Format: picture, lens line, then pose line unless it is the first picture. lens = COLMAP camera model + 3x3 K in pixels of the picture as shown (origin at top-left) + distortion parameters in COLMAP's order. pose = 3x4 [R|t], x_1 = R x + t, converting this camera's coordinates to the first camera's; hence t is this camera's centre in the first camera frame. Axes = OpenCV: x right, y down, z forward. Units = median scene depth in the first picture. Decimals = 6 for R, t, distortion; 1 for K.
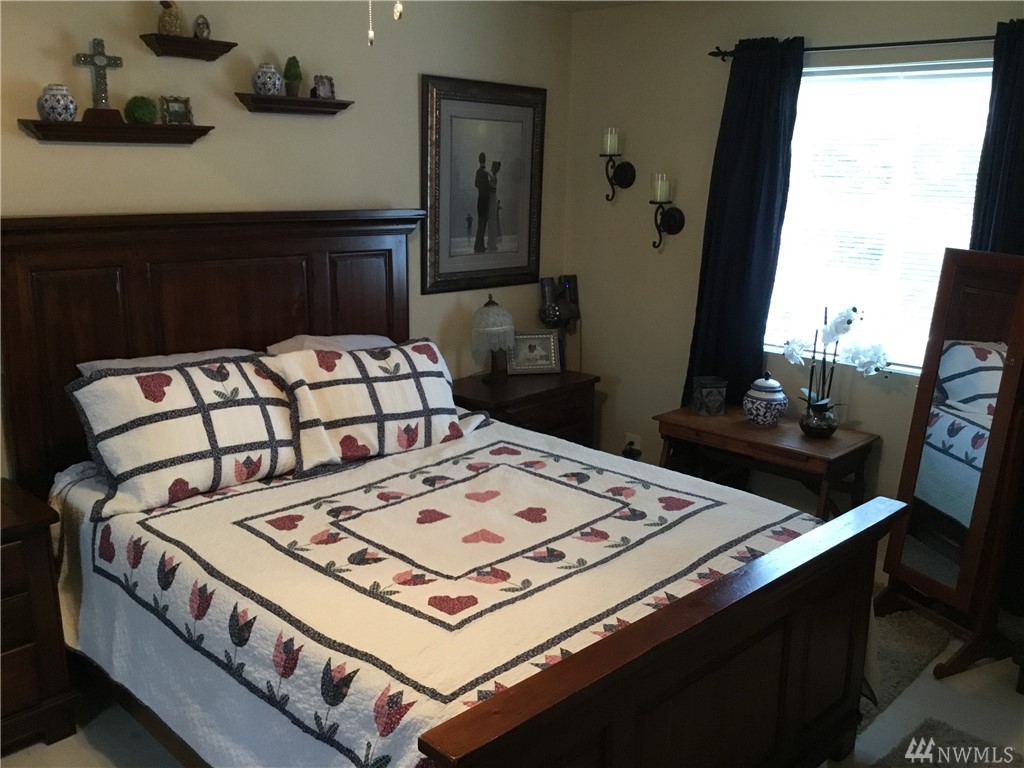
lens RADIAL K [[933.5, 0, 520.7], [0, 933.5, 387.7], [0, 0, 1]] dist [0.107973, -0.205743]
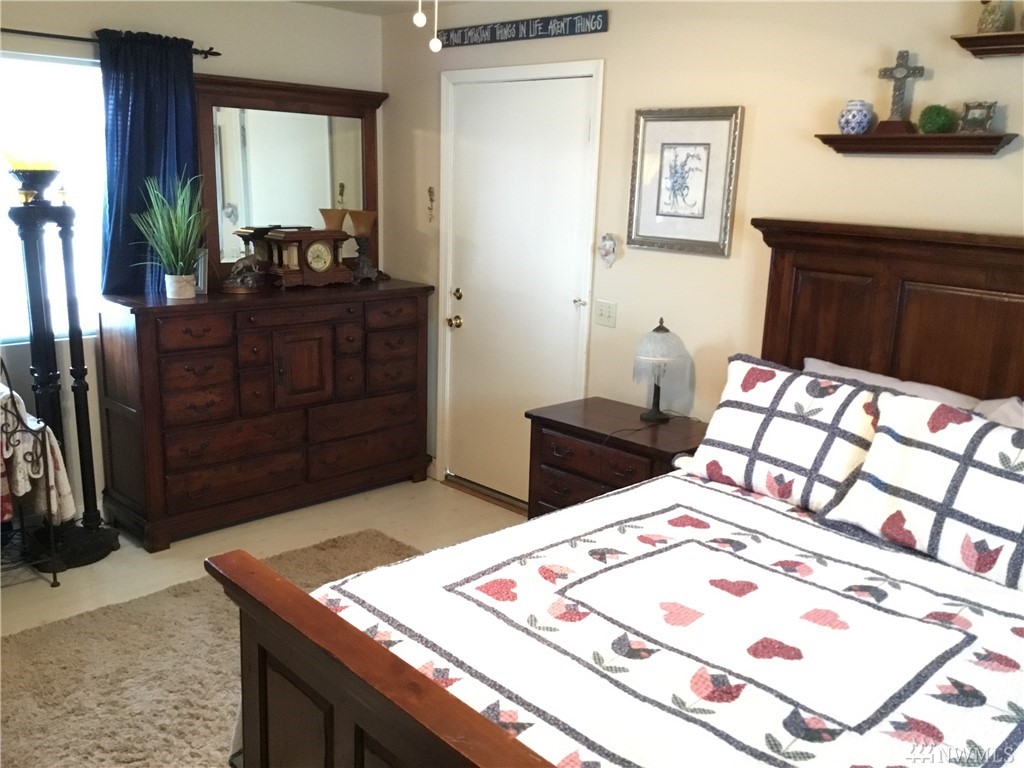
lens RADIAL K [[933.5, 0, 520.7], [0, 933.5, 387.7], [0, 0, 1]] dist [0.107973, -0.205743]
pose [[-0.053380, 0.207290, -0.976822, 0.633188], [-0.268276, 0.939276, 0.213982, -0.140939], [0.961862, 0.273480, 0.005472, 0.709402]]
